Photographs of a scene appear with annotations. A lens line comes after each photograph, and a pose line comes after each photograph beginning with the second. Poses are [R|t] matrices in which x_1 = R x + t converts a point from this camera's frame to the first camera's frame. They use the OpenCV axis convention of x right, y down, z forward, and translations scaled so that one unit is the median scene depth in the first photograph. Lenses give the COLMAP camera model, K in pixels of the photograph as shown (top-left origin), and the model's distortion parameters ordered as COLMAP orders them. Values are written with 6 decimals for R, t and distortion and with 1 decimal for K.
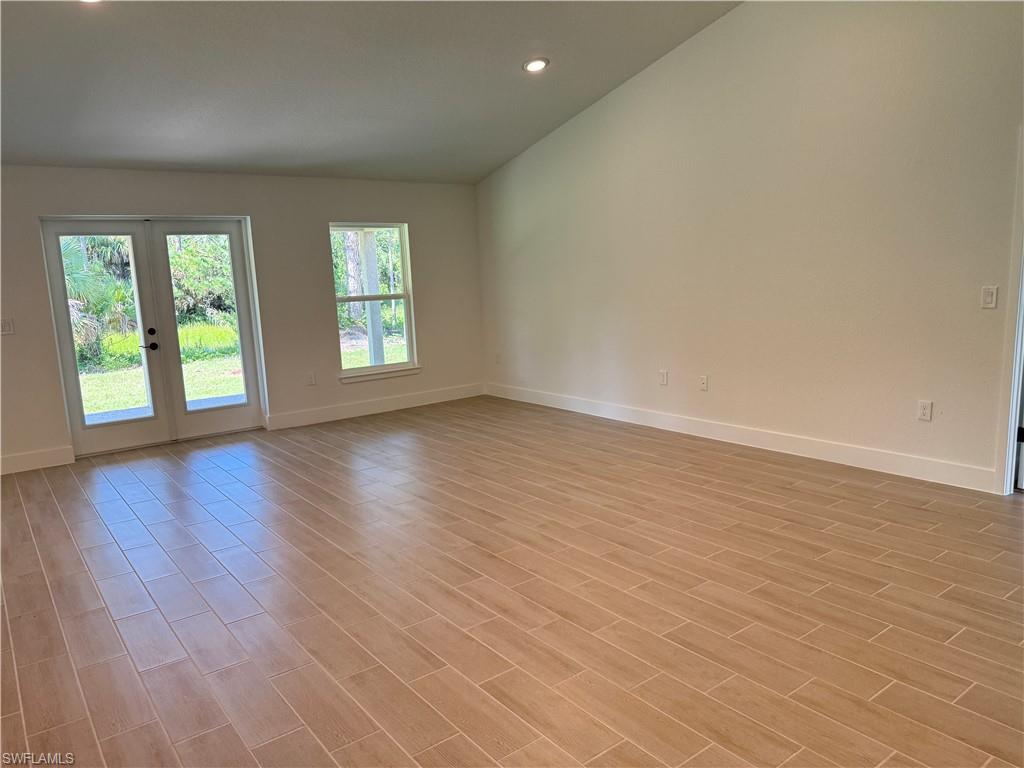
lens RADIAL K [[724.7, 0, 512.0], [0, 724.7, 384.0], [0, 0, 1]] dist [0.109290, -0.160247]
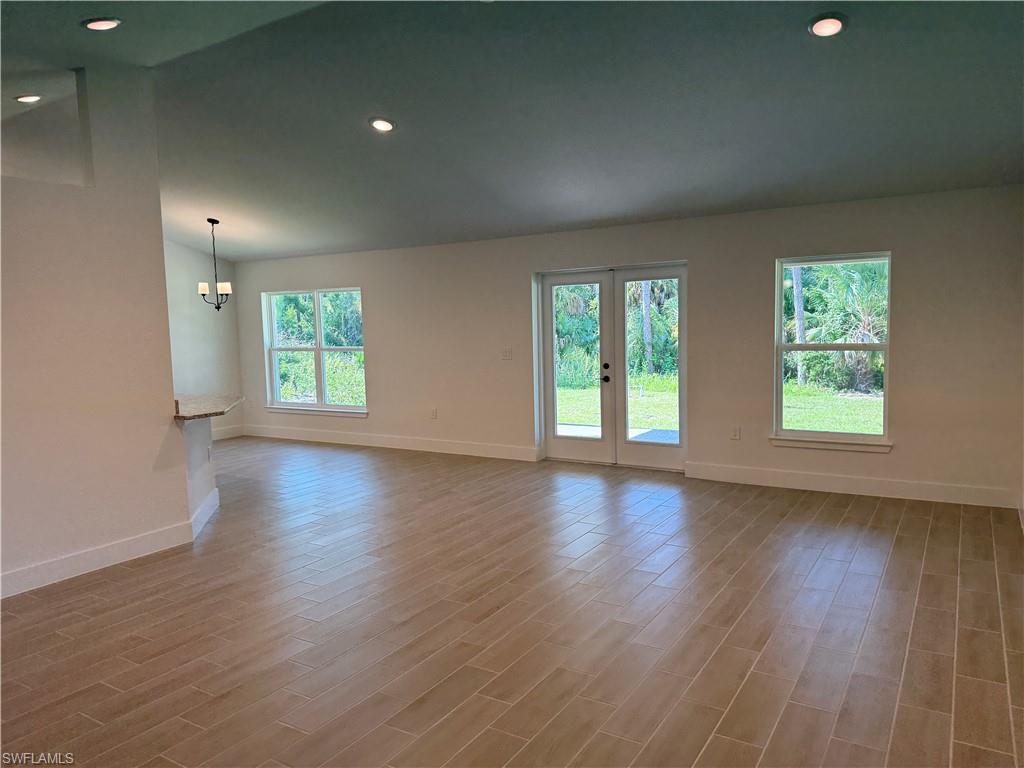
lens RADIAL K [[719.1, 0, 512.0], [0, 719.1, 384.0], [0, 0, 1]] dist [0.002544, 0.002196]
pose [[0.353553, 0.113918, -0.928452, 0.498837], [-0.135041, 0.988375, 0.069847, -0.102062], [0.925616, 0.100685, 0.364826, 0.460941]]
